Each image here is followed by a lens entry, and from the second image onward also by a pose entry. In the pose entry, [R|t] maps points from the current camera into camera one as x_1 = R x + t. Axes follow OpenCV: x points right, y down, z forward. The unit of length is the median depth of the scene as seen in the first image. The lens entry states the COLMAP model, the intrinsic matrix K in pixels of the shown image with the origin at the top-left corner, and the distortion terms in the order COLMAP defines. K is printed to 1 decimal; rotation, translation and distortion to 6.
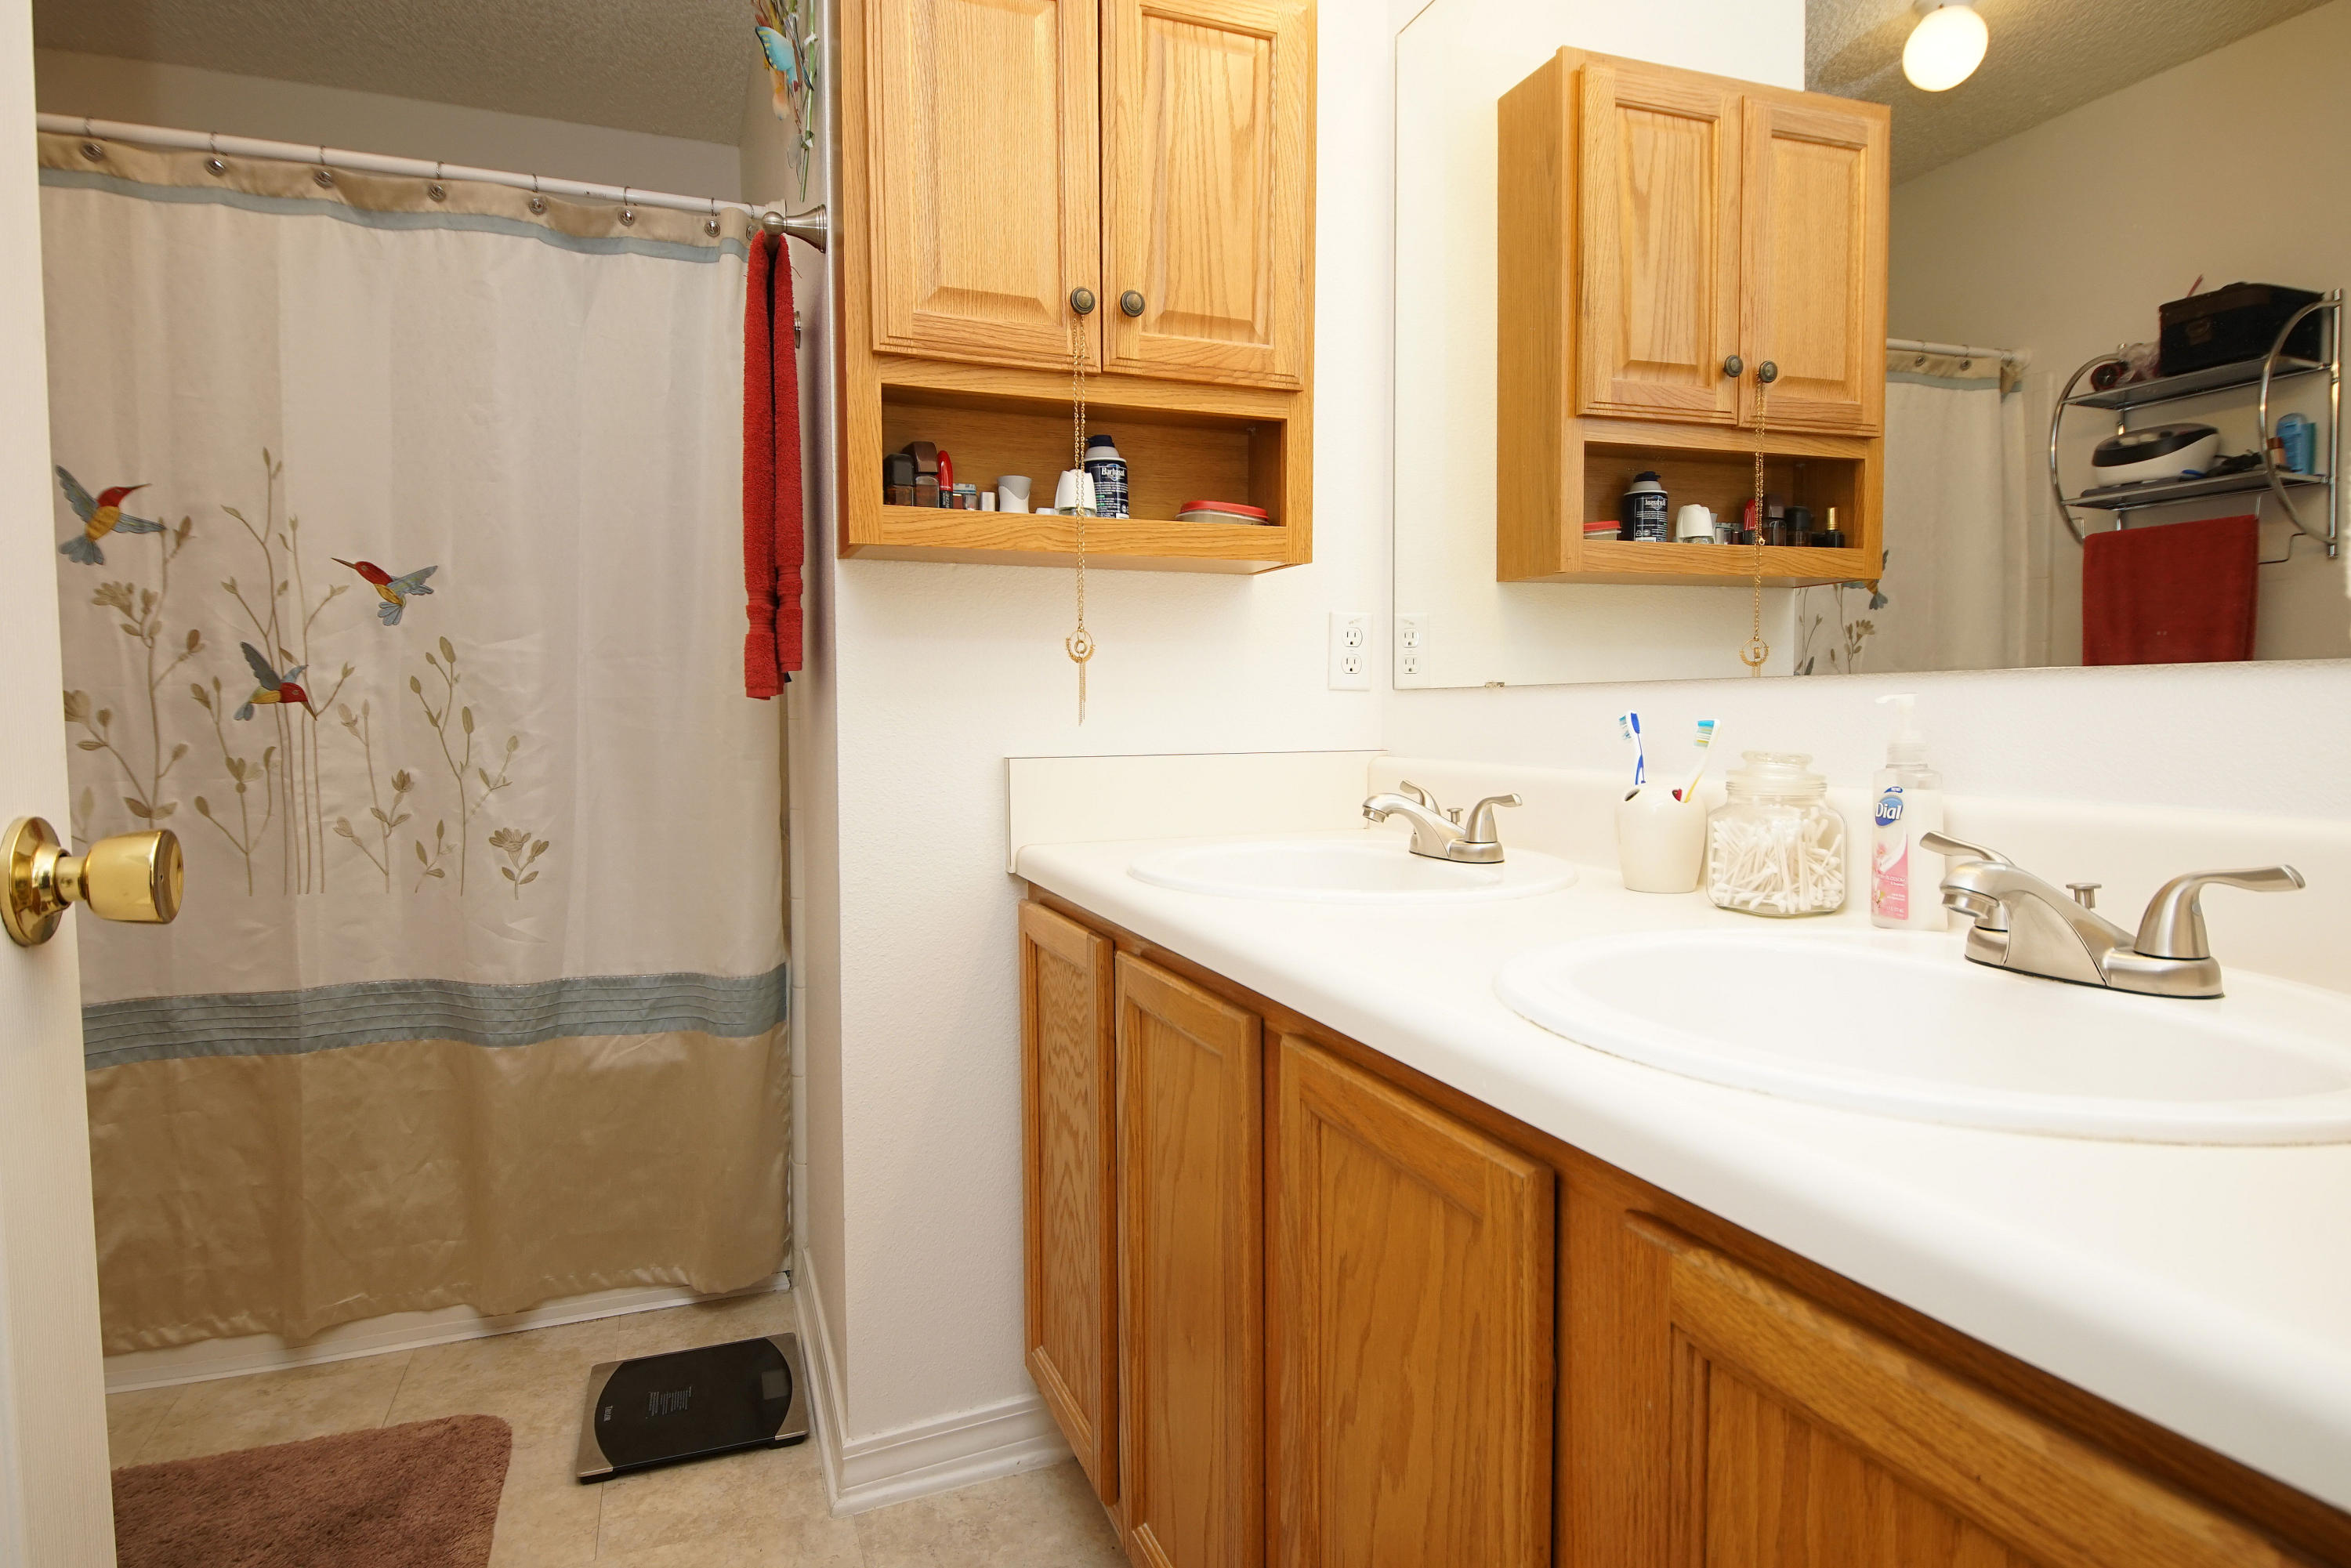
lens RADIAL K [[1256.4, 0, 1147.3], [0, 1256.4, 774.4], [0, 0, 1]] dist [0.037405, -0.037017]
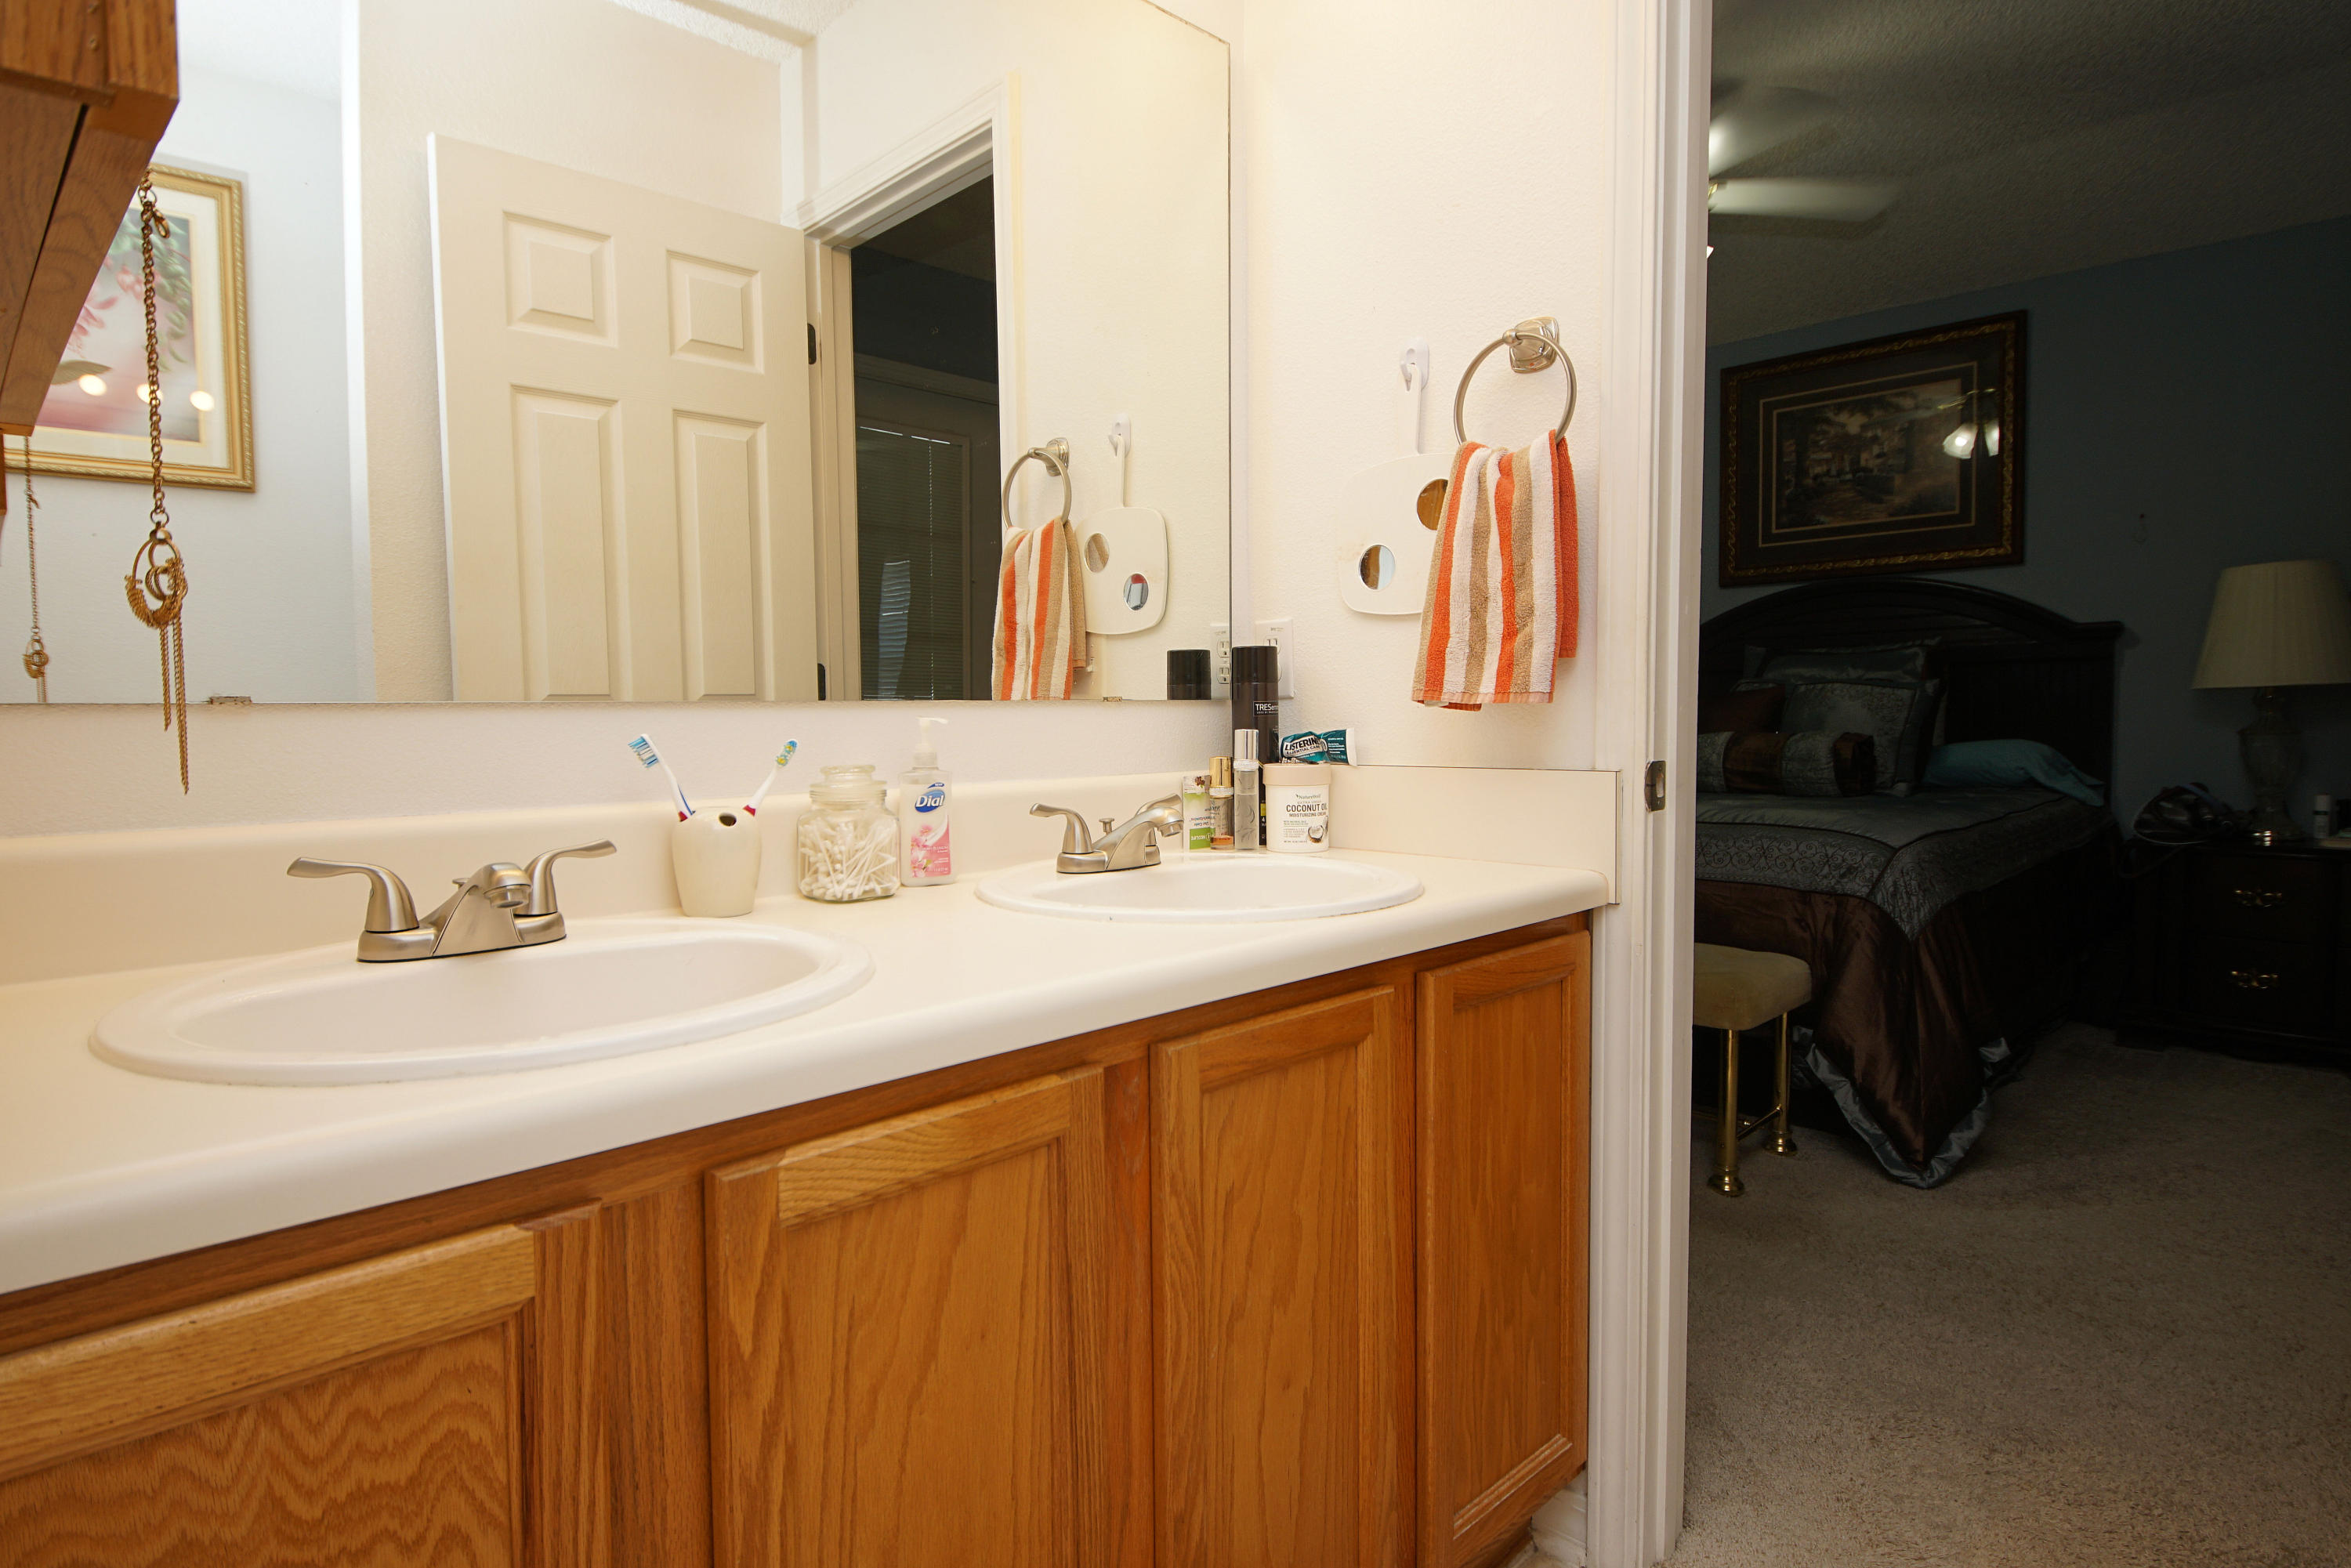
lens RADIAL K [[1256.4, 0, 1147.3], [0, 1256.4, 774.4], [0, 0, 1]] dist [0.037405, -0.037017]
pose [[-0.398855, -0.046210, 0.915849, -0.306100], [0.050104, 0.996140, 0.072081, -0.034743], [-0.915644, 0.074638, -0.395000, 0.519478]]
